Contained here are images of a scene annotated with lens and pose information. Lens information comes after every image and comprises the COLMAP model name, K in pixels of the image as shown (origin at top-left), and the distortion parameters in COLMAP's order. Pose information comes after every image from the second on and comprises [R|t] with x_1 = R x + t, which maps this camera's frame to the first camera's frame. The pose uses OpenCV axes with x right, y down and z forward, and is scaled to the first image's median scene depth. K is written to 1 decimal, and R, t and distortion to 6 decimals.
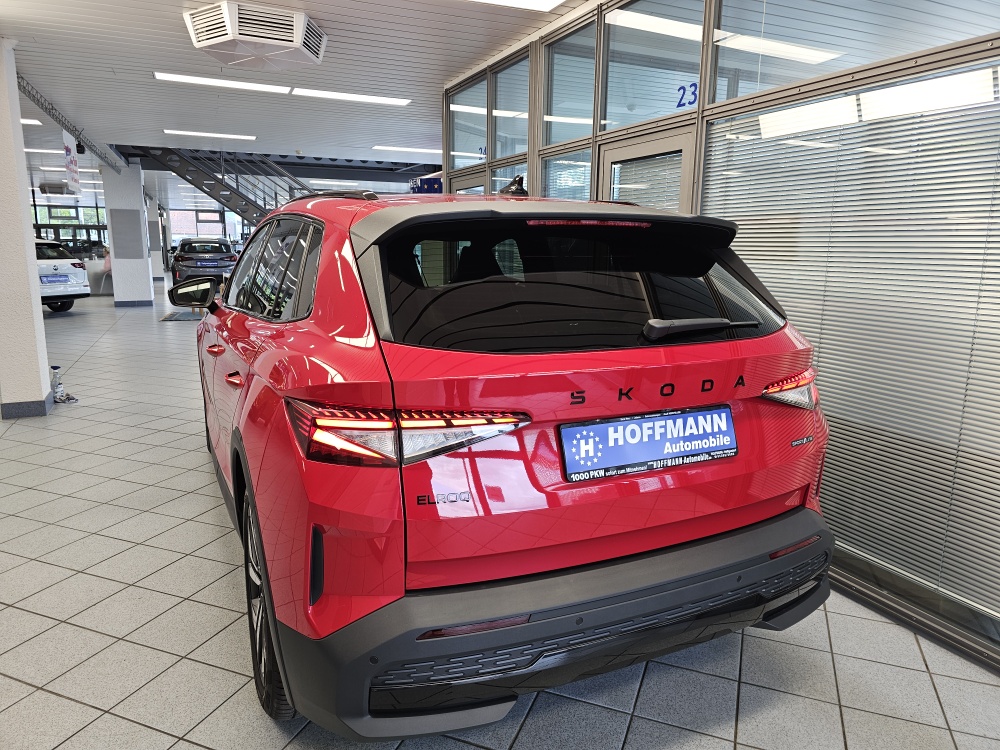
lens RADIAL K [[690.1, 0, 497.7], [0, 690.1, 369.3], [0, 0, 1]] dist [0.000913, -0.008073]
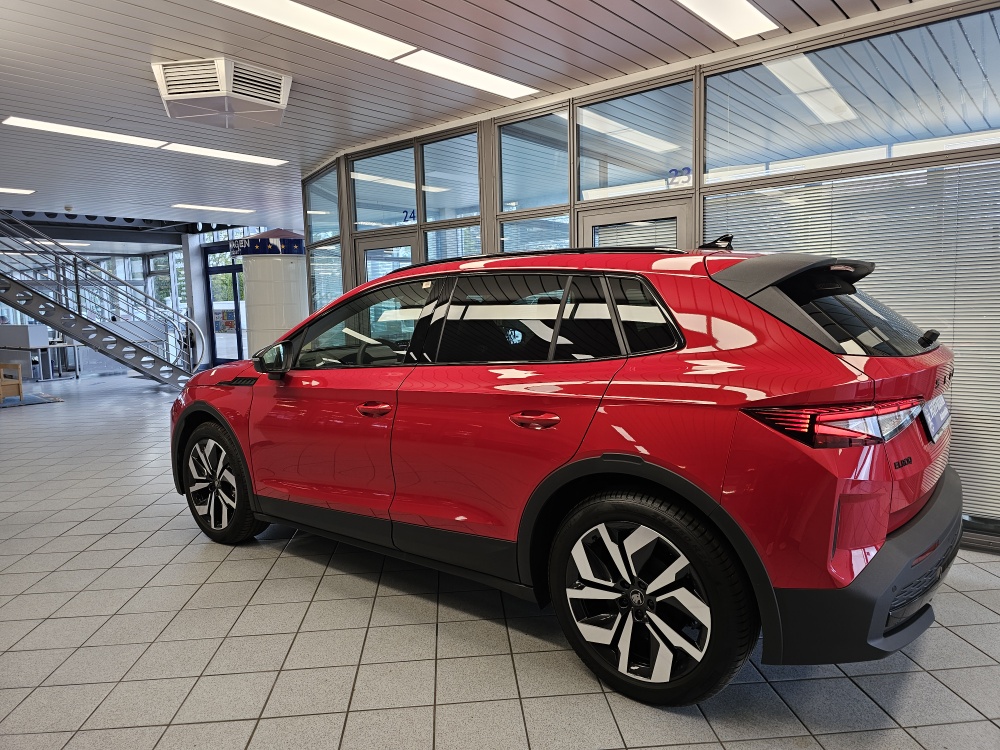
lens RADIAL K [[690.1, 0, 497.7], [0, 690.1, 369.3], [0, 0, 1]] dist [0.000913, -0.008073]
pose [[0.894039, -0.086282, 0.439602, -0.410369], [0.121297, 0.991246, -0.052133, -0.008791], [-0.431255, 0.099931, 0.896679, 0.019058]]
